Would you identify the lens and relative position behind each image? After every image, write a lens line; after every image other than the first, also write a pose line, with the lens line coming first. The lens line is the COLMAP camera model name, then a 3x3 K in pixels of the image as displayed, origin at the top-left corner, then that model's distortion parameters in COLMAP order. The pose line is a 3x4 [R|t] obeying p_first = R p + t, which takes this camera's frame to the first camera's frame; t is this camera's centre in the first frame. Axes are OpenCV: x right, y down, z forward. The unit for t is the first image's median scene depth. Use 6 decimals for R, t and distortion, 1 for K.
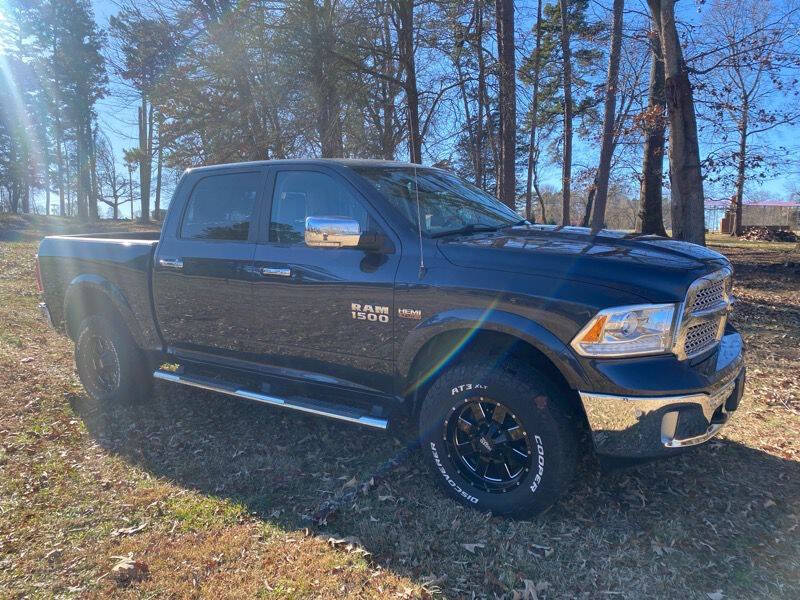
lens RADIAL K [[600.9, 0, 401.8], [0, 600.9, 299.1], [0, 0, 1]] dist [0.033609, -0.043771]
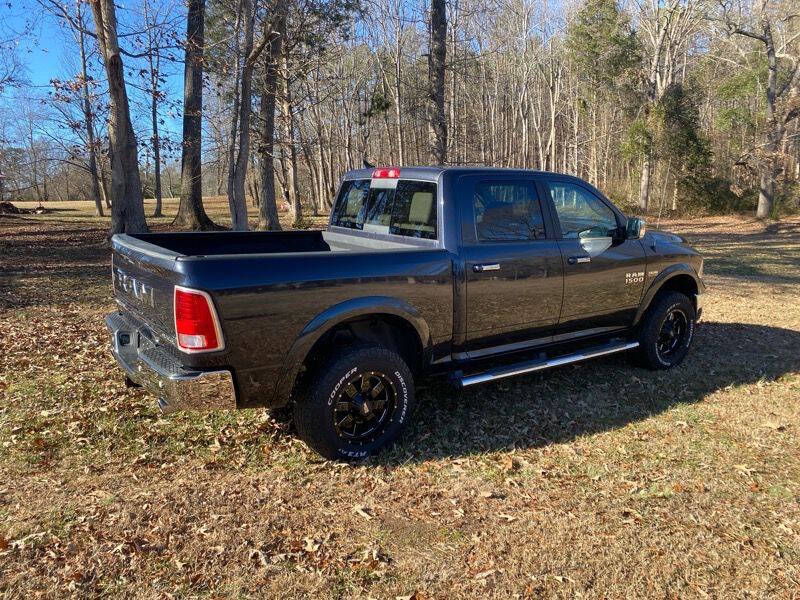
lens RADIAL K [[599.0, 0, 401.4], [0, 599.0, 310.1], [0, 0, 1]] dist [0.036442, -0.045879]
pose [[0.328284, -0.166615, 0.929768, -1.785664], [0.103620, 0.984732, 0.139878, -0.183233], [-0.938878, 0.050423, 0.340536, 1.052579]]
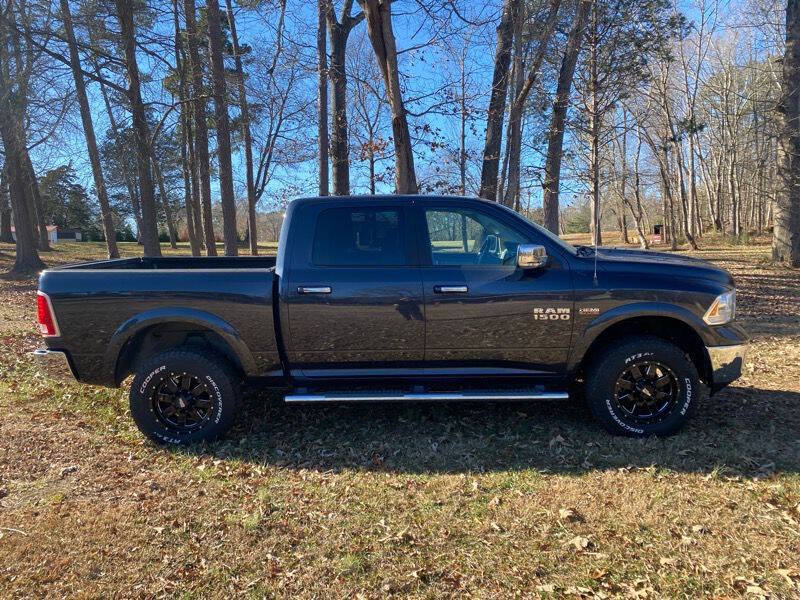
lens RADIAL K [[600.9, 0, 401.8], [0, 600.9, 299.1], [0, 0, 1]] dist [0.033609, -0.043771]
pose [[0.821922, -0.065731, 0.565795, -1.099147], [0.076257, 0.997075, 0.005056, -0.043094], [-0.564472, 0.038990, 0.824531, 0.078562]]
